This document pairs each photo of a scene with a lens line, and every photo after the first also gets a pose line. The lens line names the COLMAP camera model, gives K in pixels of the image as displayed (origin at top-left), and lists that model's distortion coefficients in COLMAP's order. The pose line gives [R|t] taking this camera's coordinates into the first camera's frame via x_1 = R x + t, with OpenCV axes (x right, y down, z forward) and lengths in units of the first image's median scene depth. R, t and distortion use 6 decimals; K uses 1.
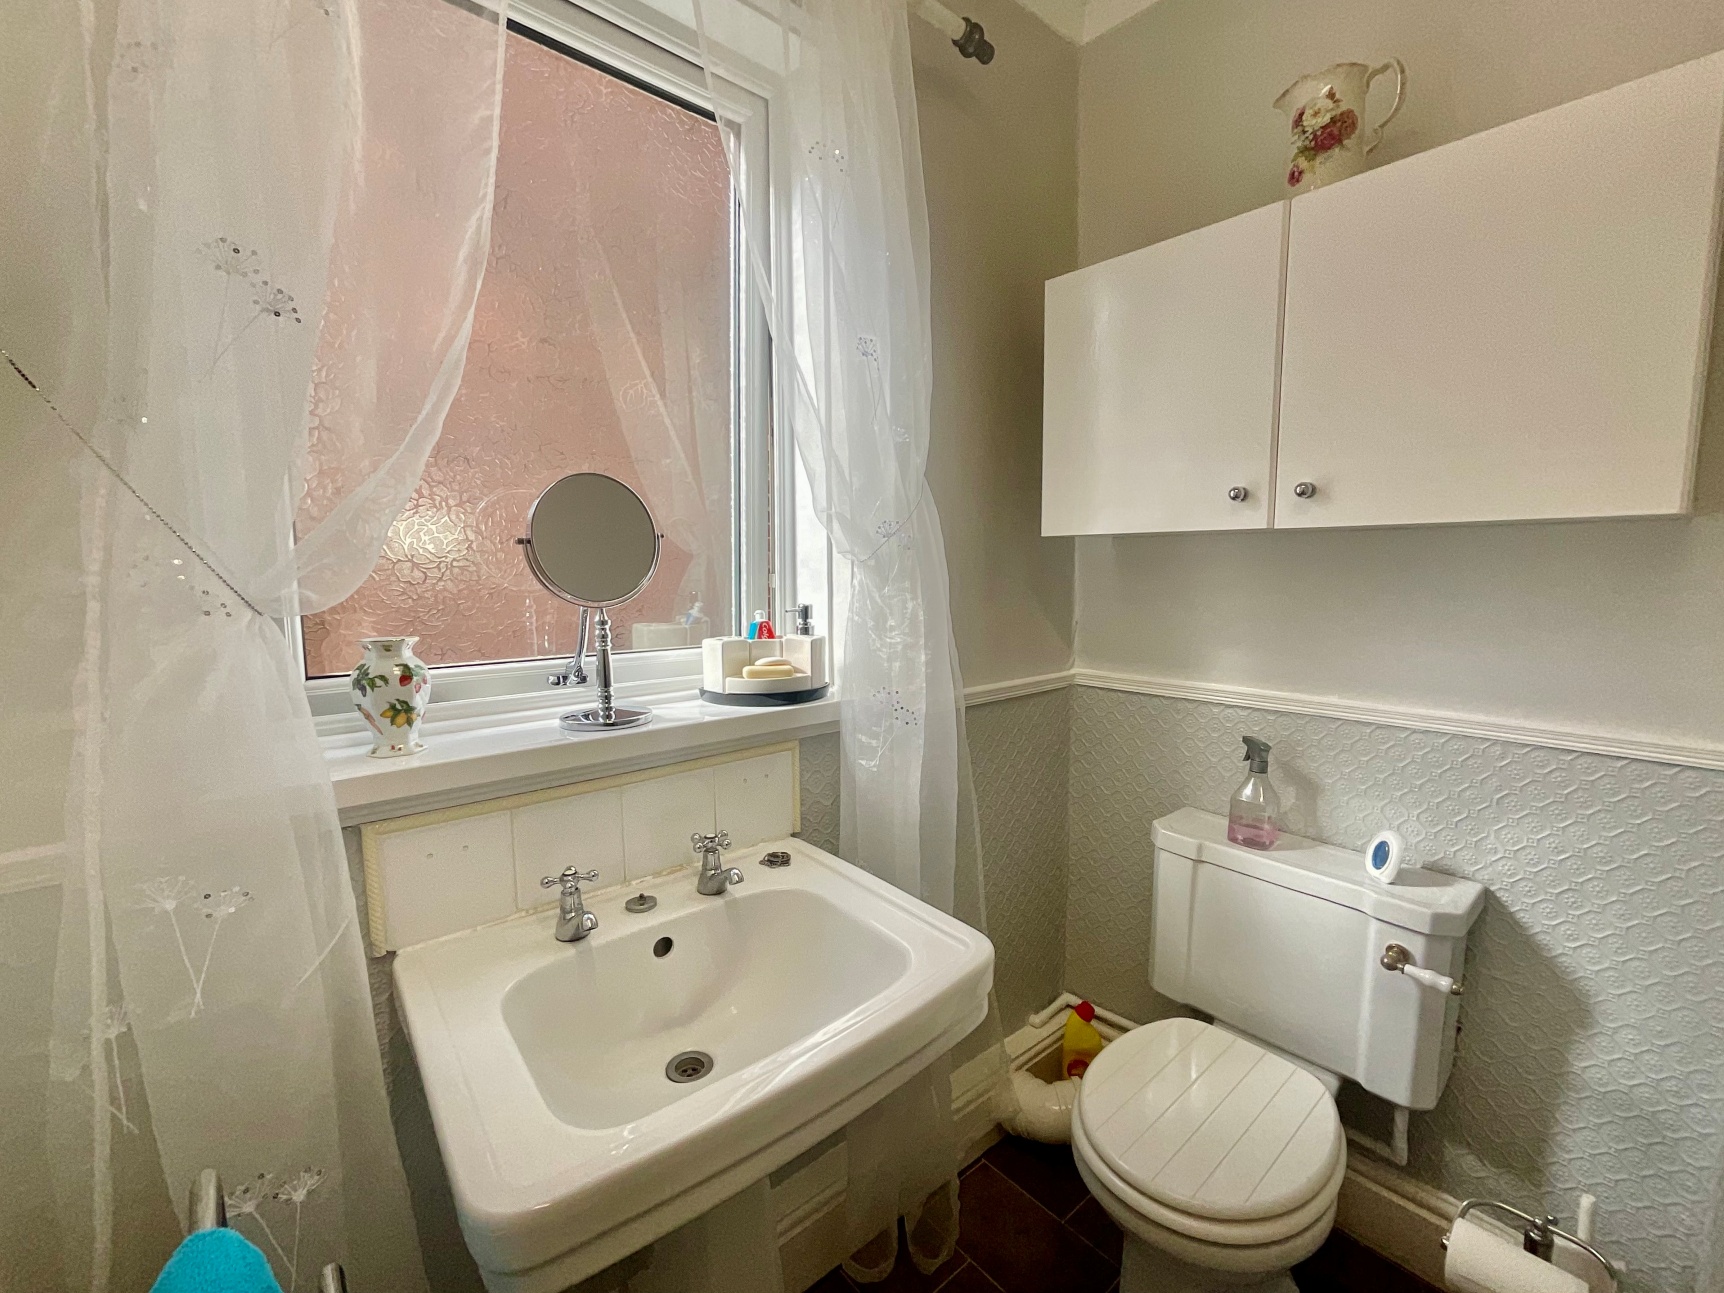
lens RADIAL K [[726.0, 0, 865.6], [0, 726.0, 640.9], [0, 0, 1]] dist [-0.001210, 0.000076]
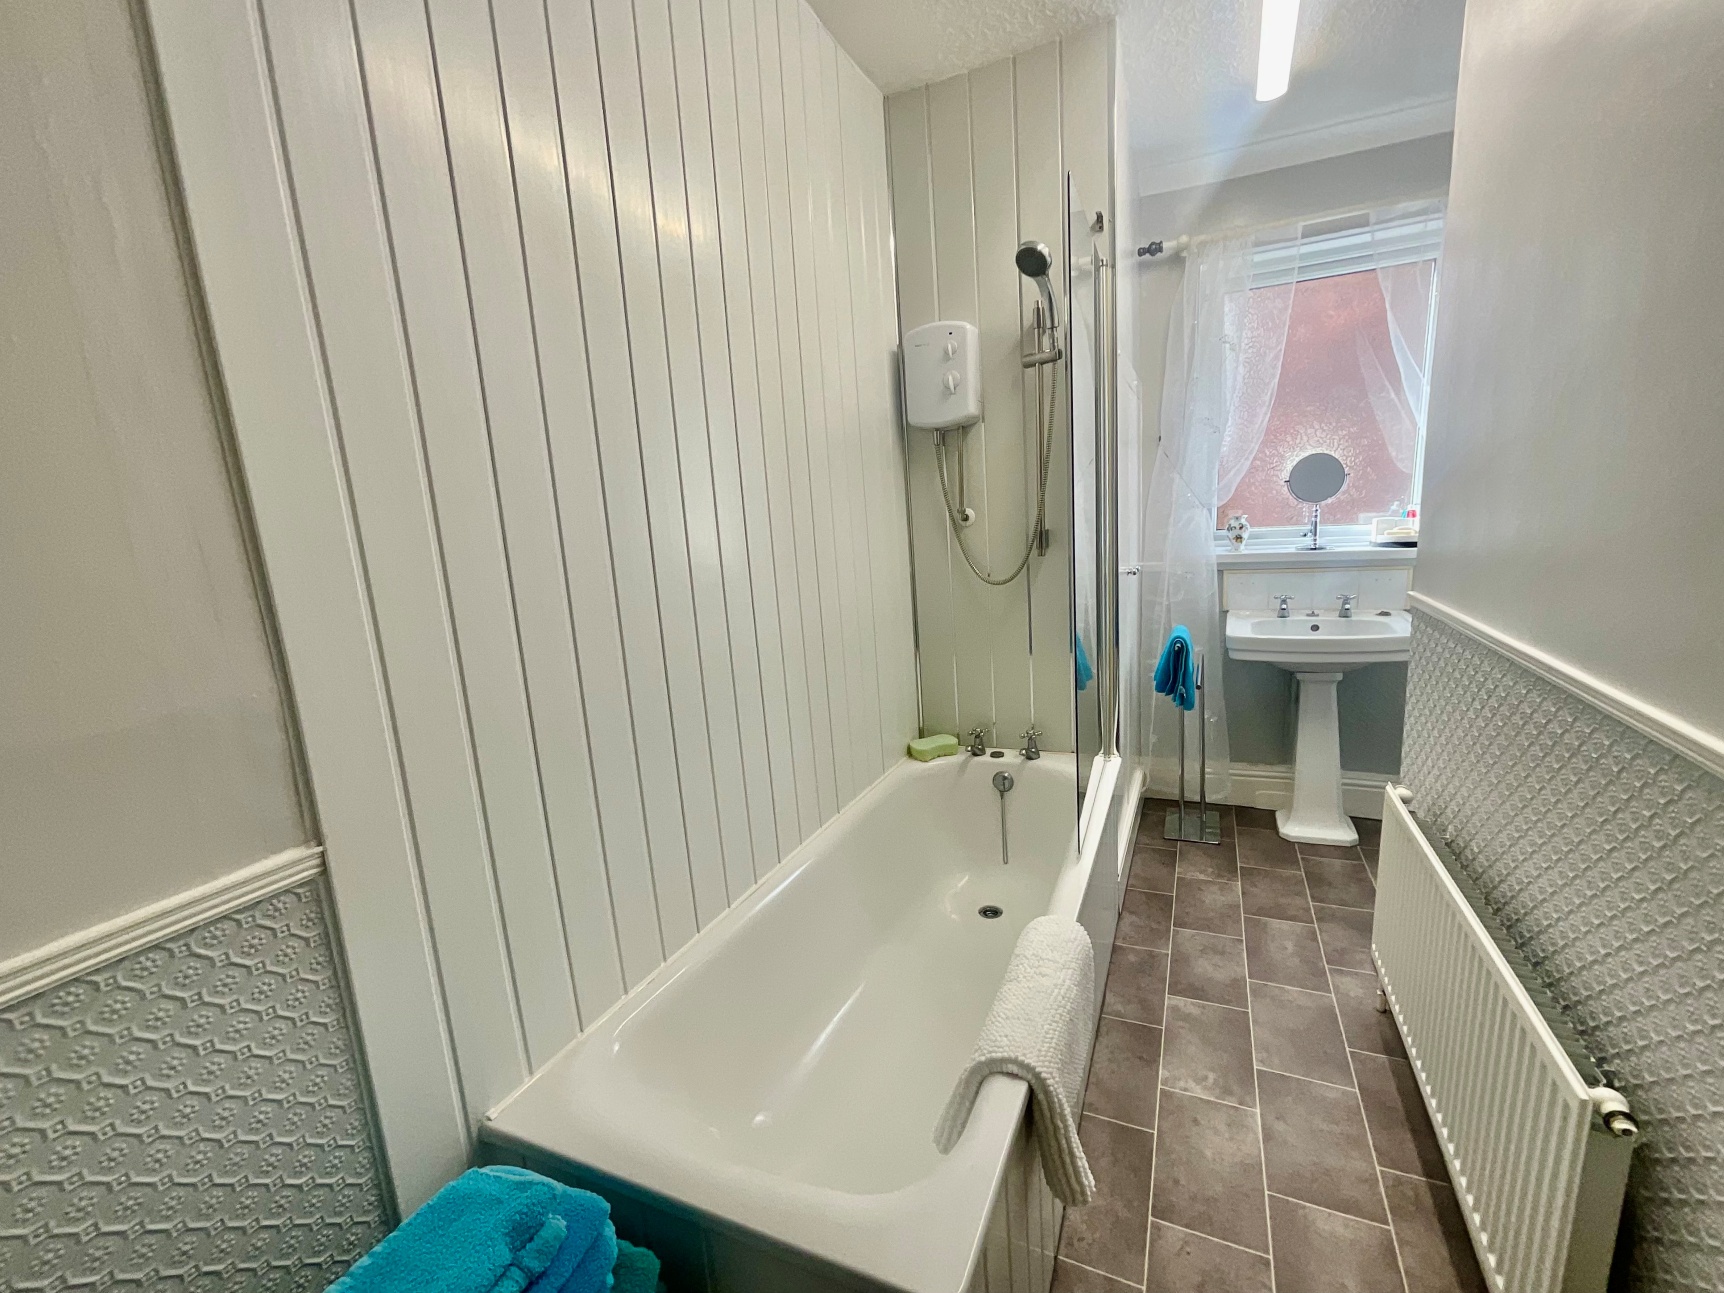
lens RADIAL K [[726.0, 0, 865.6], [0, 726.0, 640.9], [0, 0, 1]] dist [-0.001210, 0.000076]
pose [[0.434100, 0.136029, -0.890536, 1.535349], [-0.045705, 0.990587, 0.129032, 0.203219], [0.899705, -0.015311, 0.436231, -1.859338]]
